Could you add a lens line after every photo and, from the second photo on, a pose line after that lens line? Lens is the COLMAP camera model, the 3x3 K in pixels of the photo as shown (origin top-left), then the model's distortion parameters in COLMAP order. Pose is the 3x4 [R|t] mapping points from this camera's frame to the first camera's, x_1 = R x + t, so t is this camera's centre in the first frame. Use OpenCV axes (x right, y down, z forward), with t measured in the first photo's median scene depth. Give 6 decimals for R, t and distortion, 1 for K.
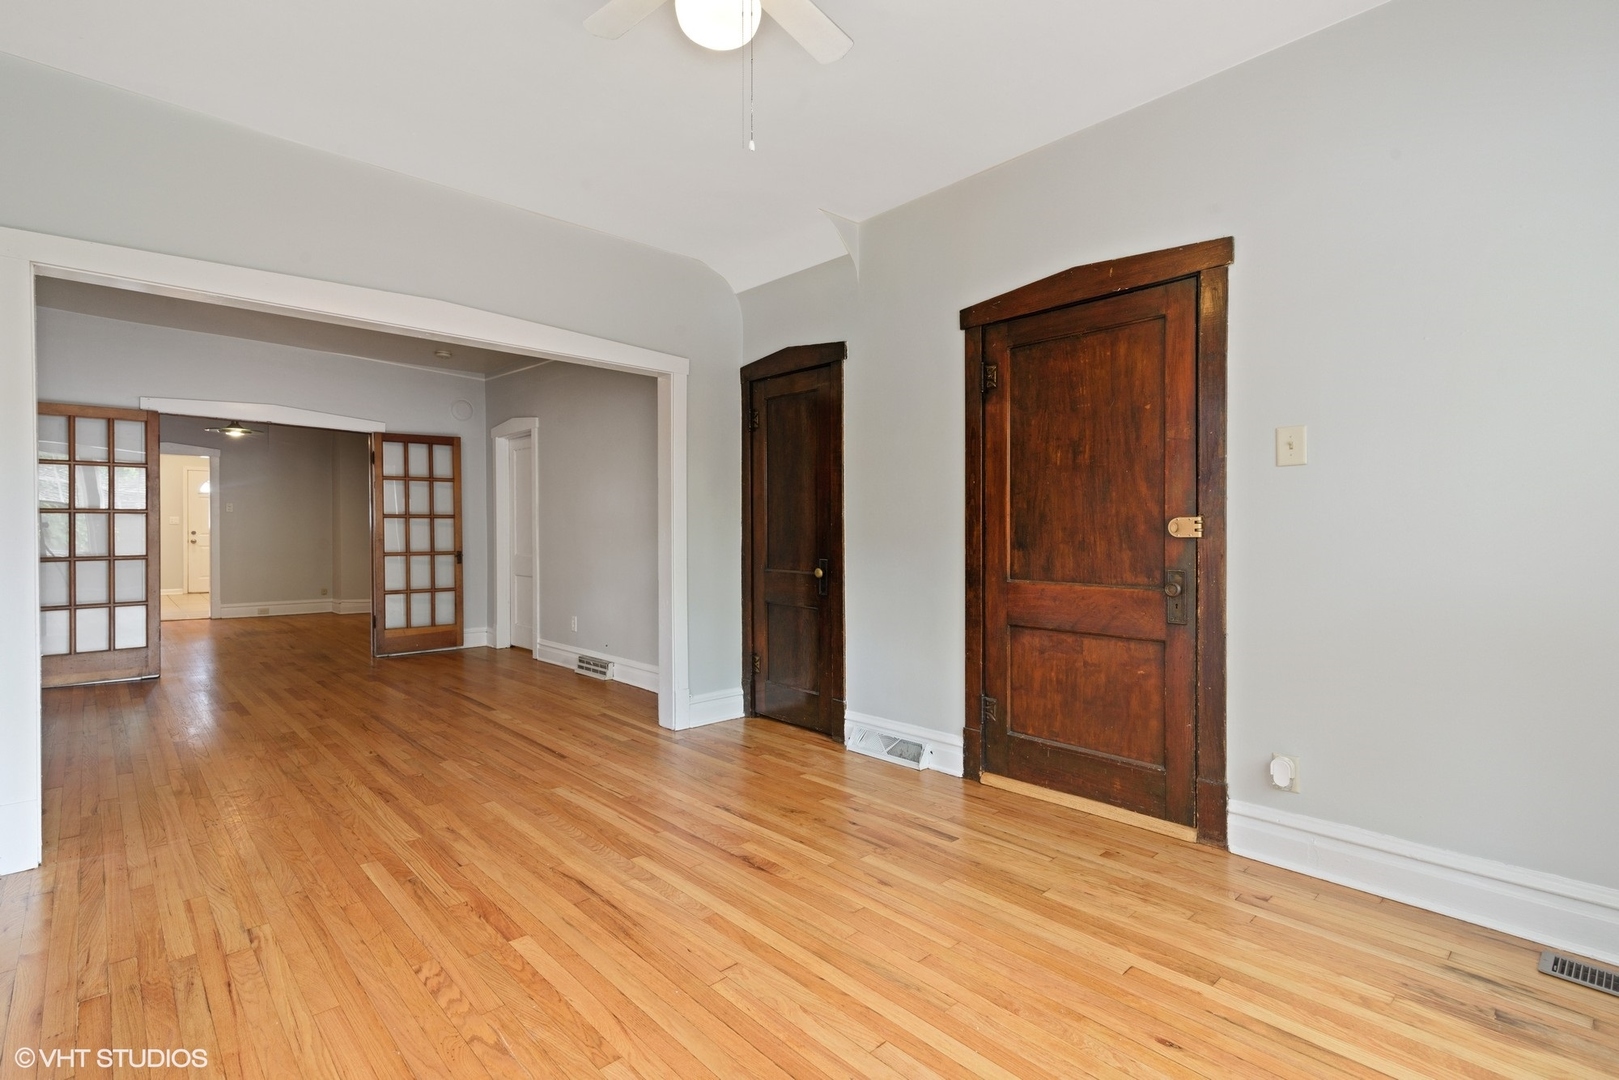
lens RADIAL K [[778.0, 0, 809.5], [0, 778.0, 540.0], [0, 0, 1]] dist [0.001786, -0.000115]
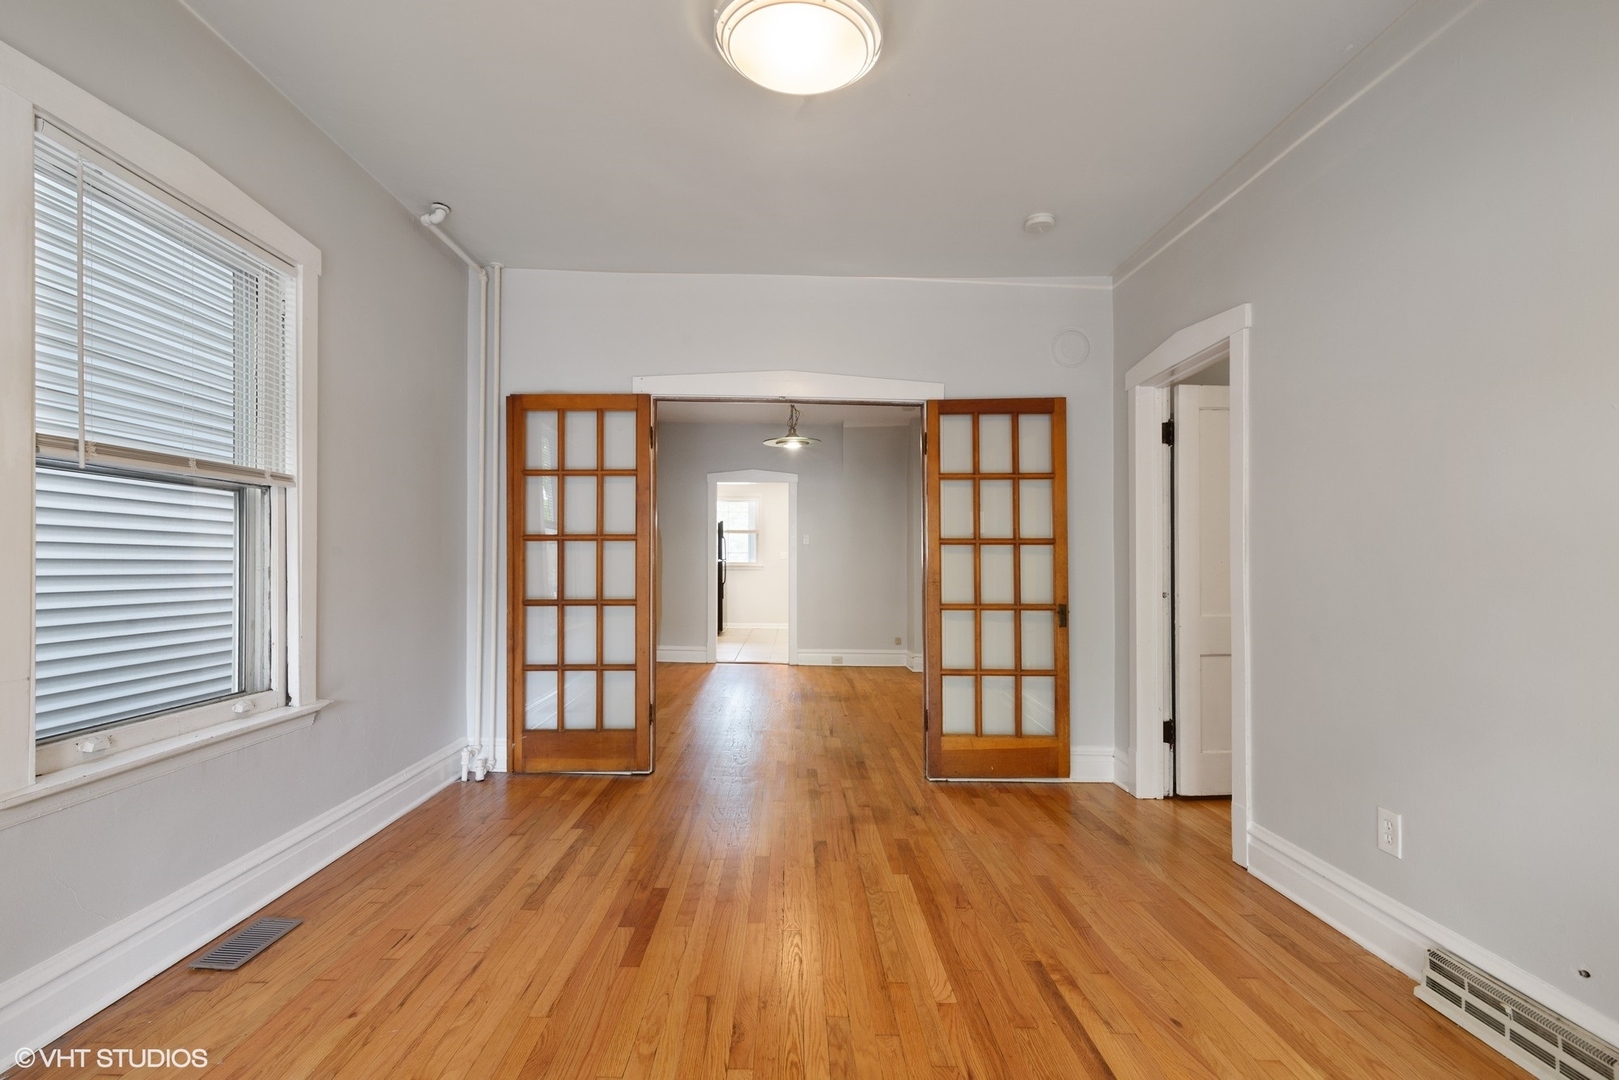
lens RADIAL K [[765.6, 0, 817.1], [0, 765.6, 548.8], [0, 0, 1]] dist [0.000286, -0.000039]
pose [[0.758028, -0.012580, -0.652101, -0.270264], [-0.012605, 0.999345, -0.033932, -0.005313], [0.652100, 0.033942, 0.757372, 0.562691]]
